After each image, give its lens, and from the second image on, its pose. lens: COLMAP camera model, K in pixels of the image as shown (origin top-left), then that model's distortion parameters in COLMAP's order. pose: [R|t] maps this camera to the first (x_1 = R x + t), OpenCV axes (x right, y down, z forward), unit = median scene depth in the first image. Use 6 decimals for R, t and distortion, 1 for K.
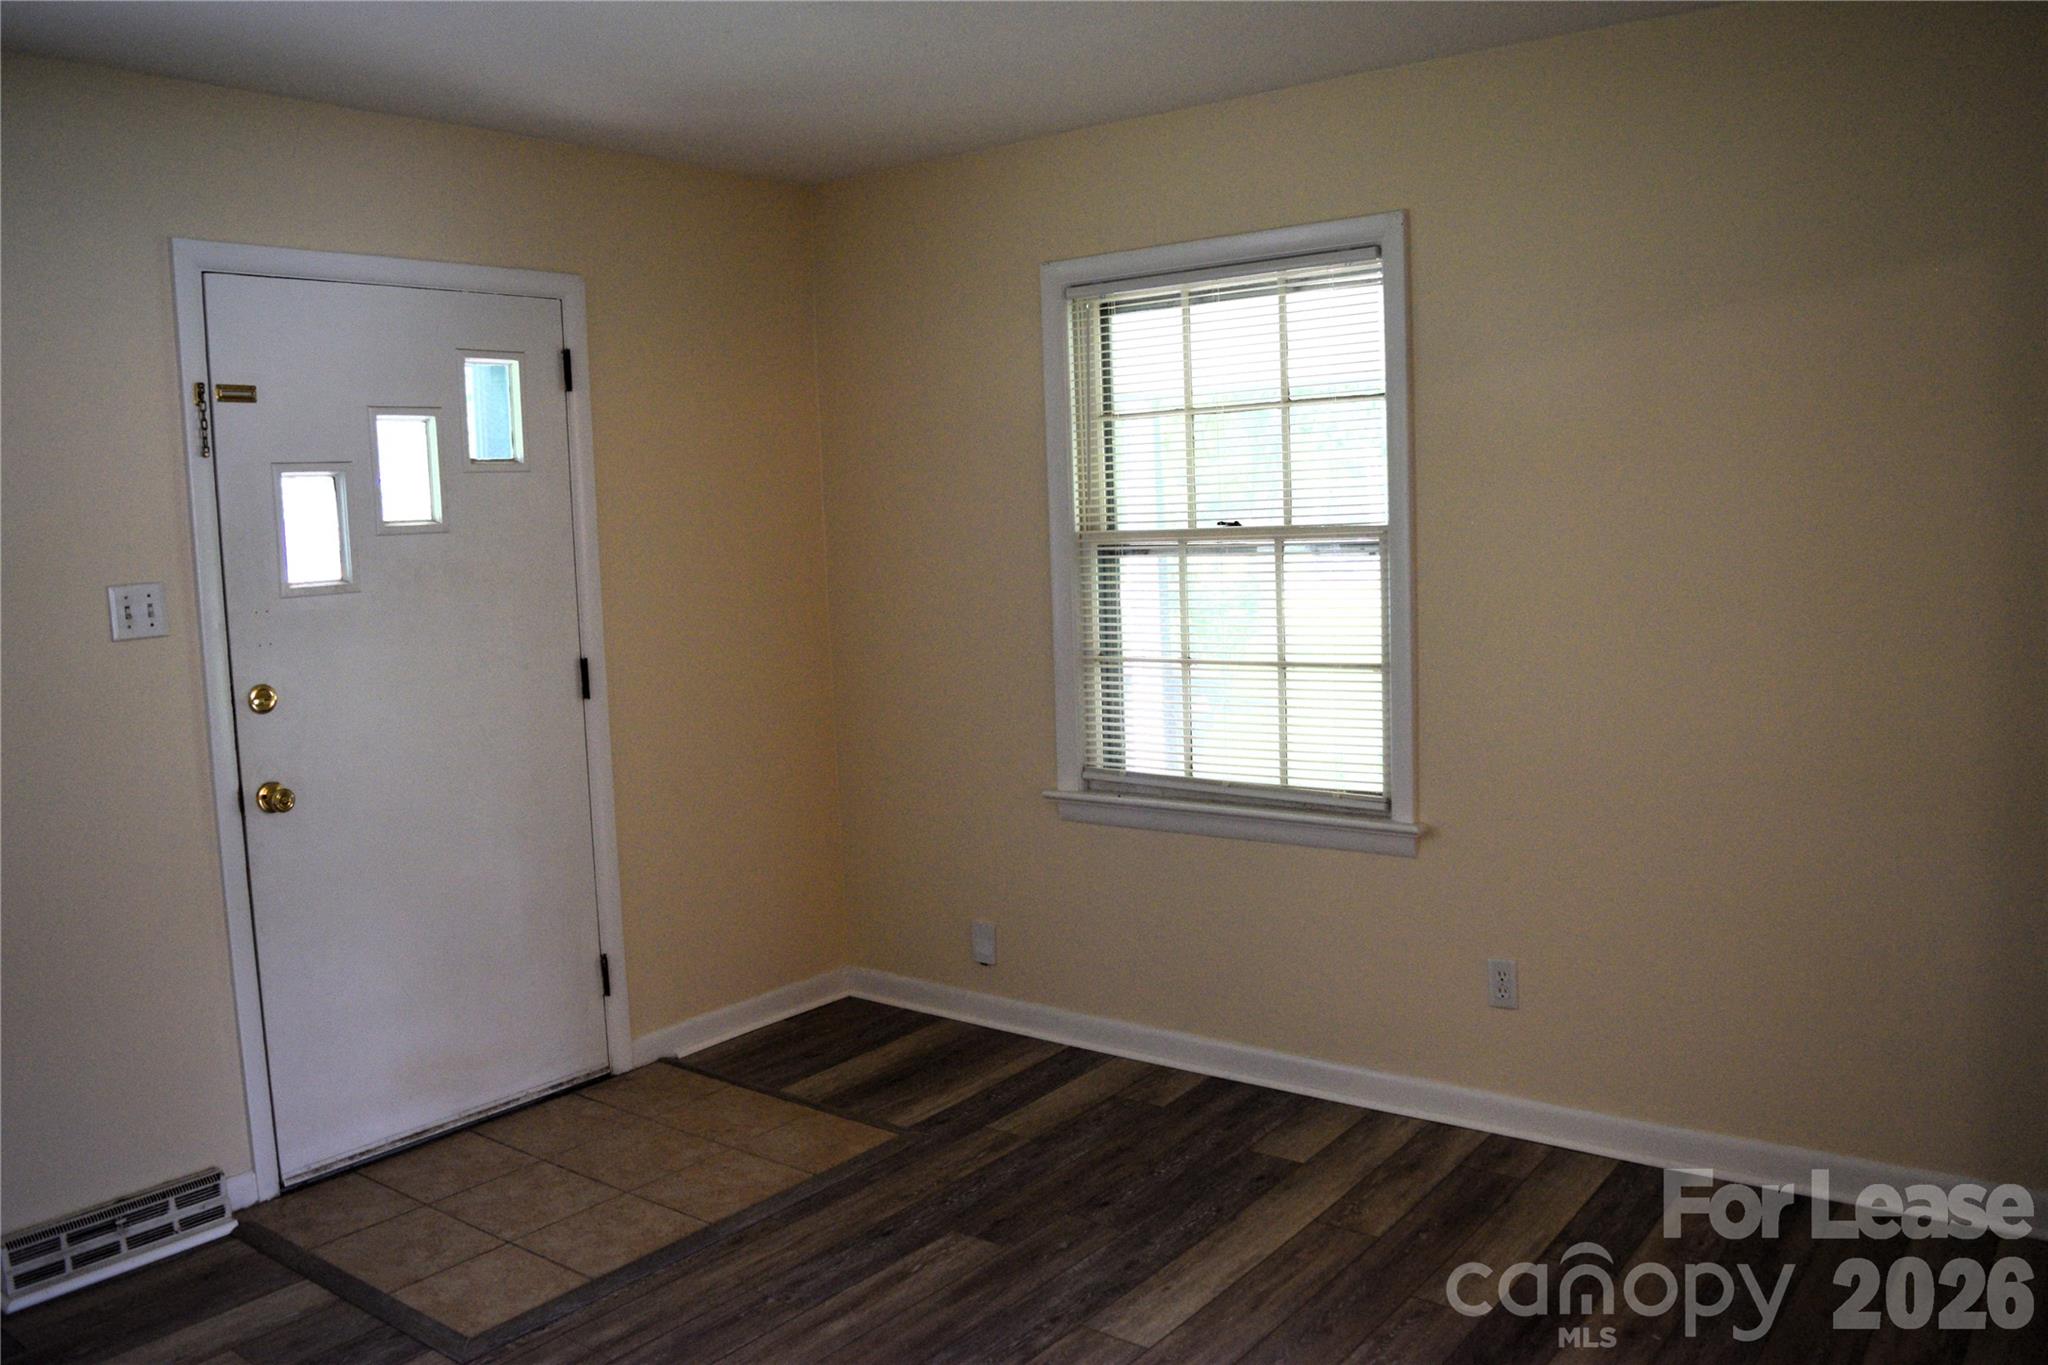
lens RADIAL K [[1603.5, 0, 1018.2], [0, 1603.5, 669.1], [0, 0, 1]] dist [-0.099914, 0.019666]
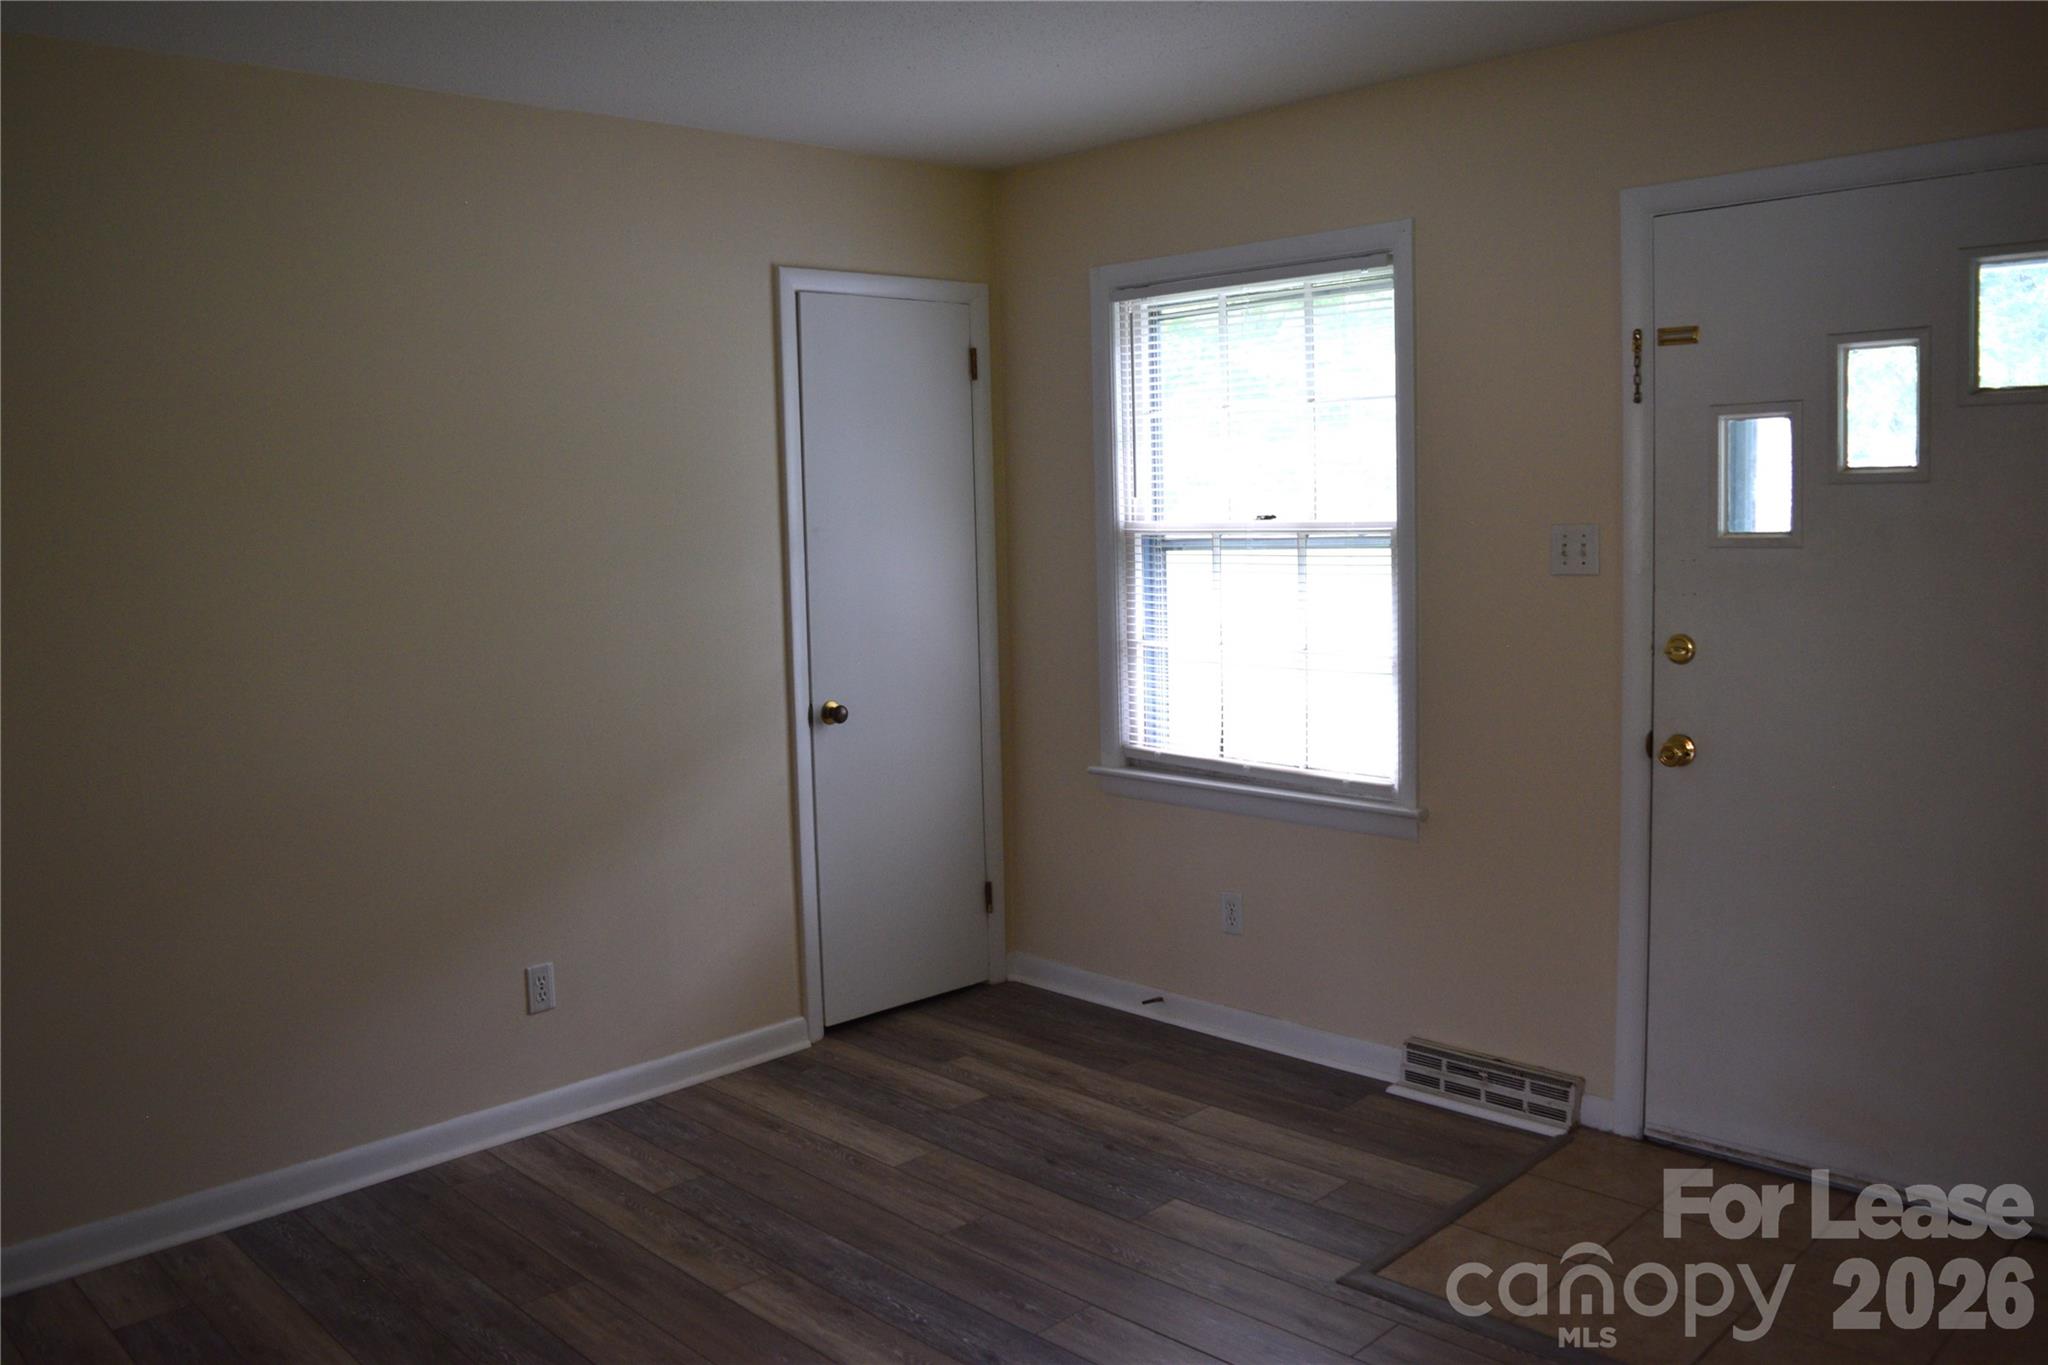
lens RADIAL K [[1603.5, 0, 1007.4], [0, 1603.5, 668.7], [0, 0, 1]] dist [-0.099914, 0.019666]
pose [[-0.140409, 0.136632, -0.980621, 0.528921], [-0.067766, 0.986784, 0.147193, -0.082705], [0.987772, 0.087120, -0.129294, 0.694812]]
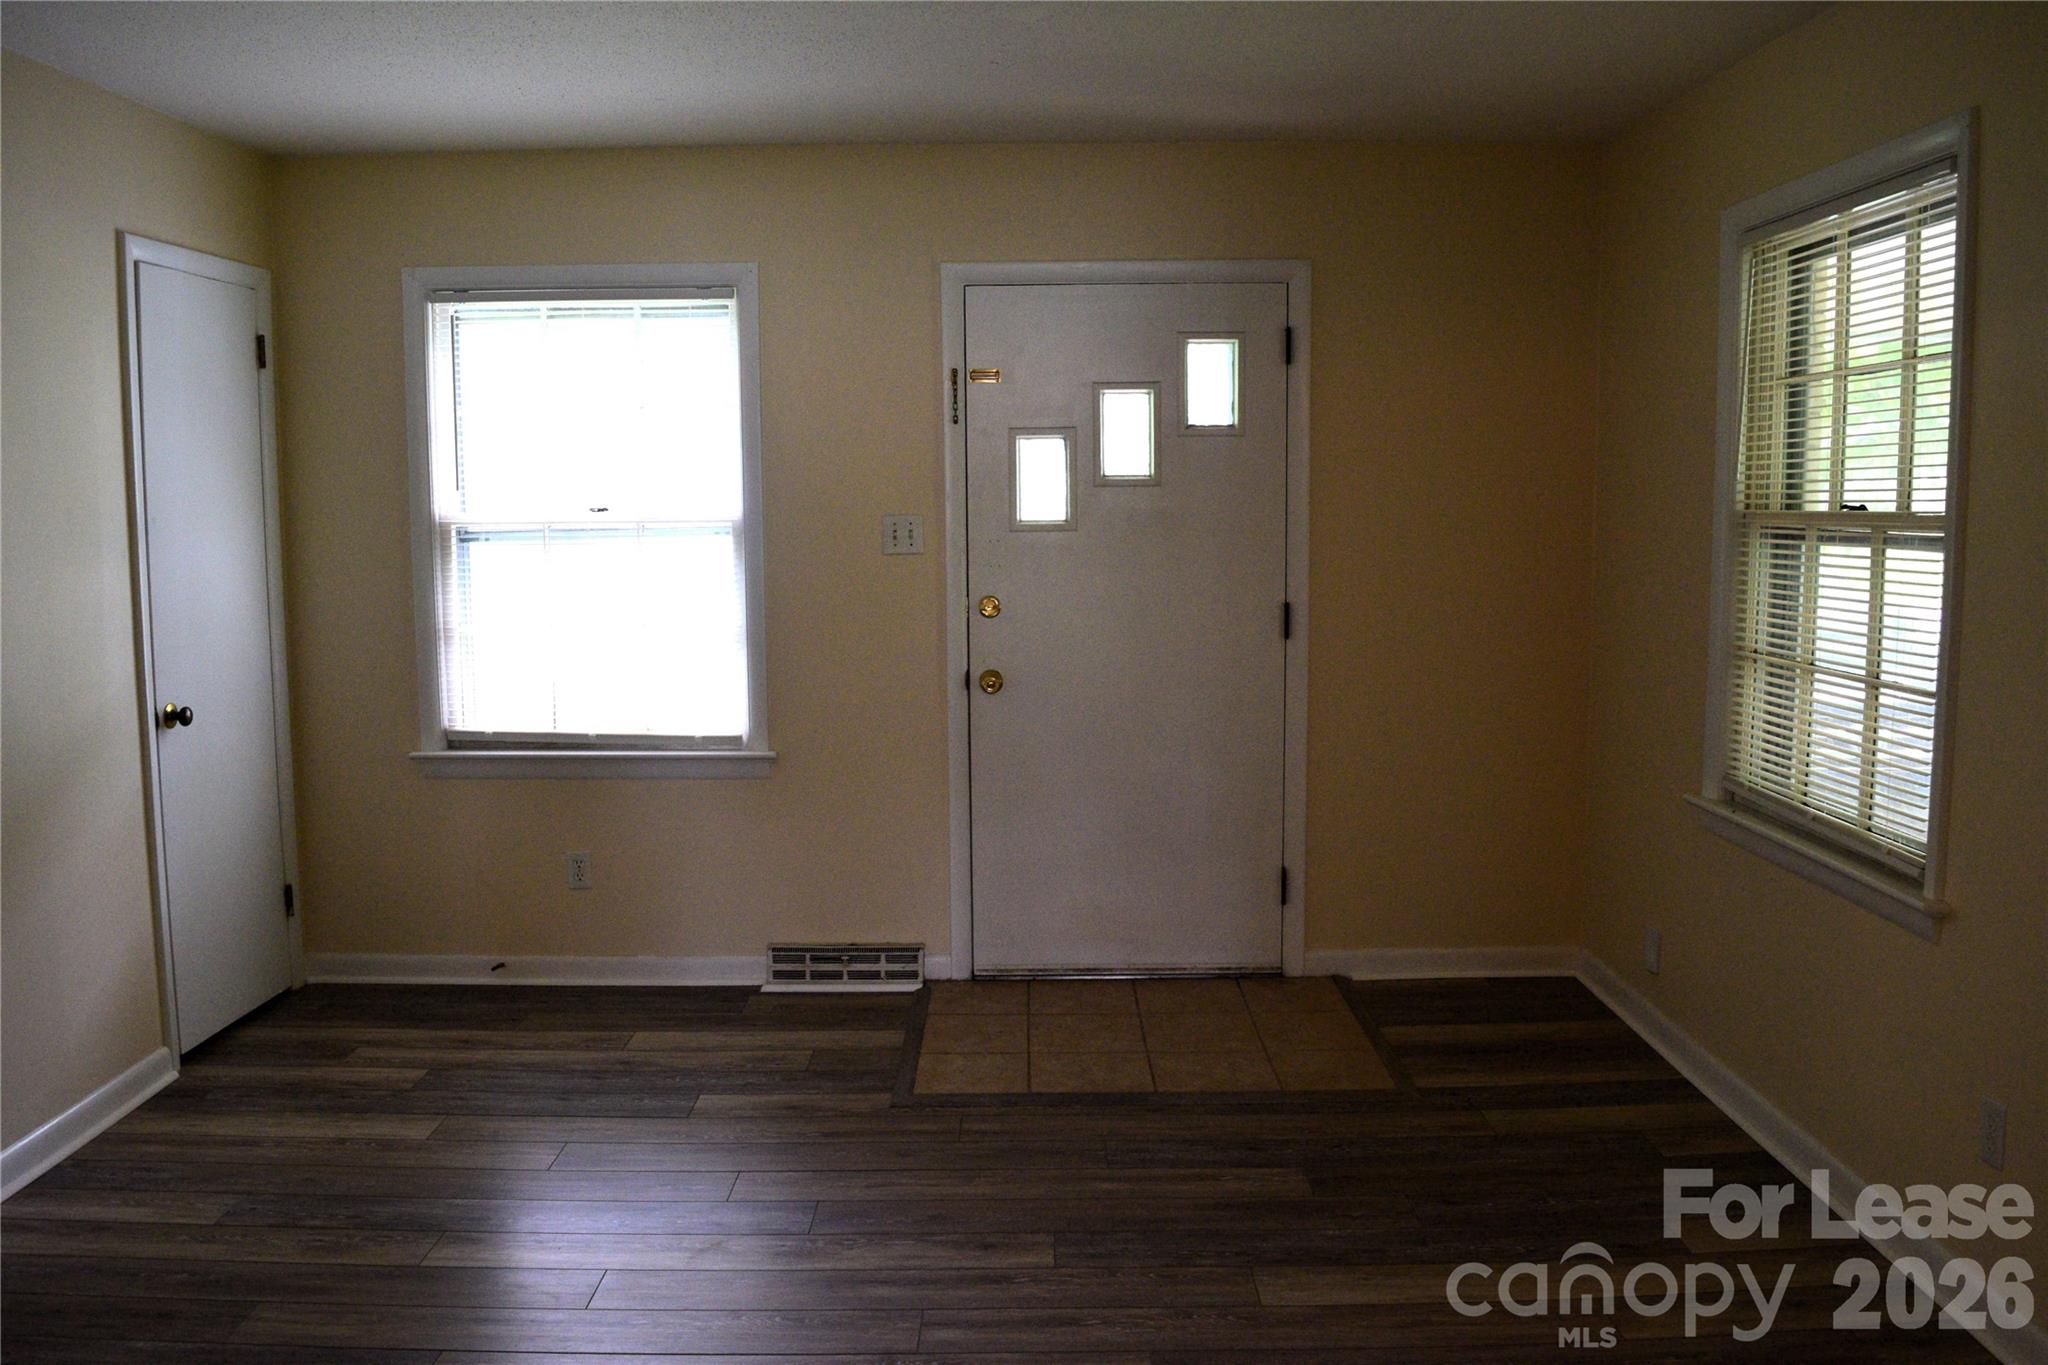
lens RADIAL K [[1603.5, 0, 1051.9], [0, 1603.5, 671.8], [0, 0, 1]] dist [-0.099914, 0.019666]
pose [[0.610776, 0.117076, -0.783100, 0.601811], [-0.093773, 0.992743, 0.075281, -0.032429], [0.786231, 0.027454, 0.617322, 0.201419]]
